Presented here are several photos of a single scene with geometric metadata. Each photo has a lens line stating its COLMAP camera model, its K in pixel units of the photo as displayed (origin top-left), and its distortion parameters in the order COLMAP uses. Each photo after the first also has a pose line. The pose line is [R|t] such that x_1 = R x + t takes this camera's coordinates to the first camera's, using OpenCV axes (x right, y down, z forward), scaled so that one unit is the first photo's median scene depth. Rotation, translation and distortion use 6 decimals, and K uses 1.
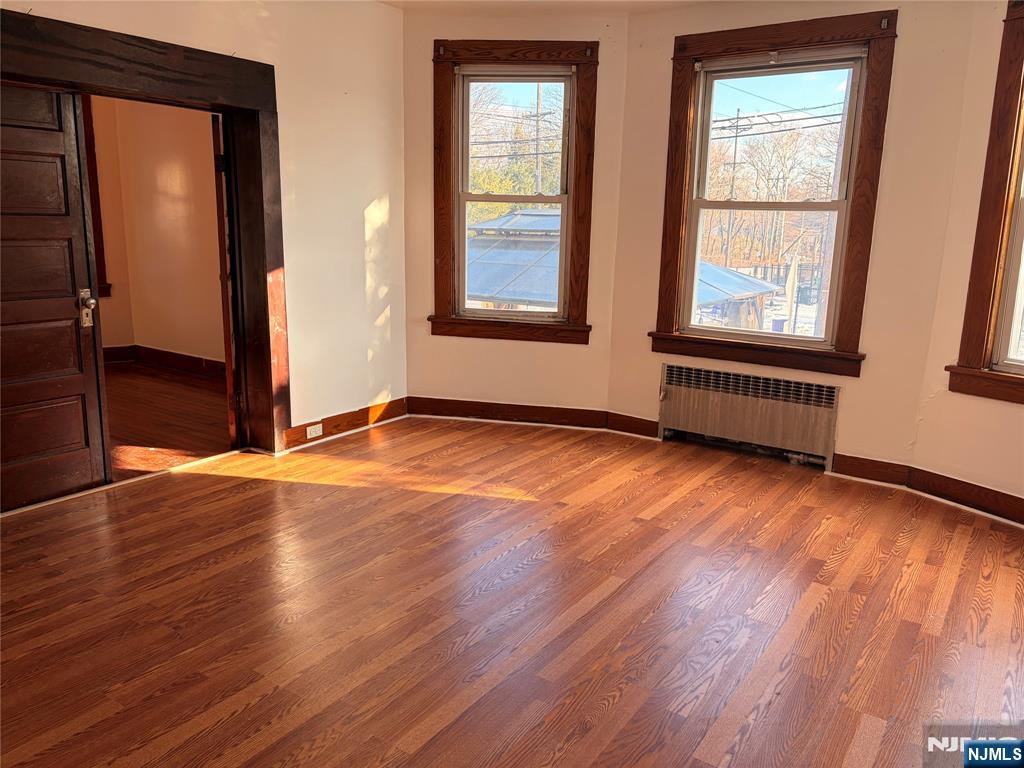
lens RADIAL K [[773.6, 0, 507.3], [0, 773.6, 377.5], [0, 0, 1]] dist [0.048745, -0.048075]
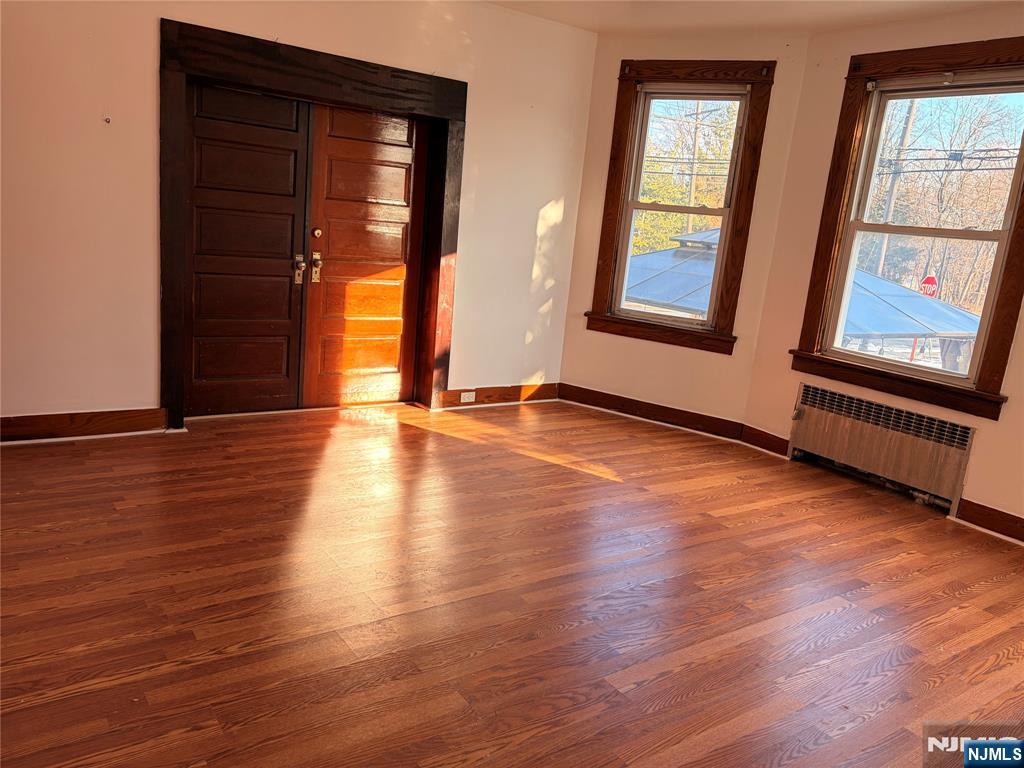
lens RADIAL K [[773.6, 0, 511.4], [0, 773.6, 387.9], [0, 0, 1]] dist [0.048745, -0.048075]
pose [[0.931793, 0.141520, -0.334266, 0.209661], [-0.143842, 0.989438, 0.017935, 0.026687], [0.333274, 0.031370, 0.942308, -0.073478]]
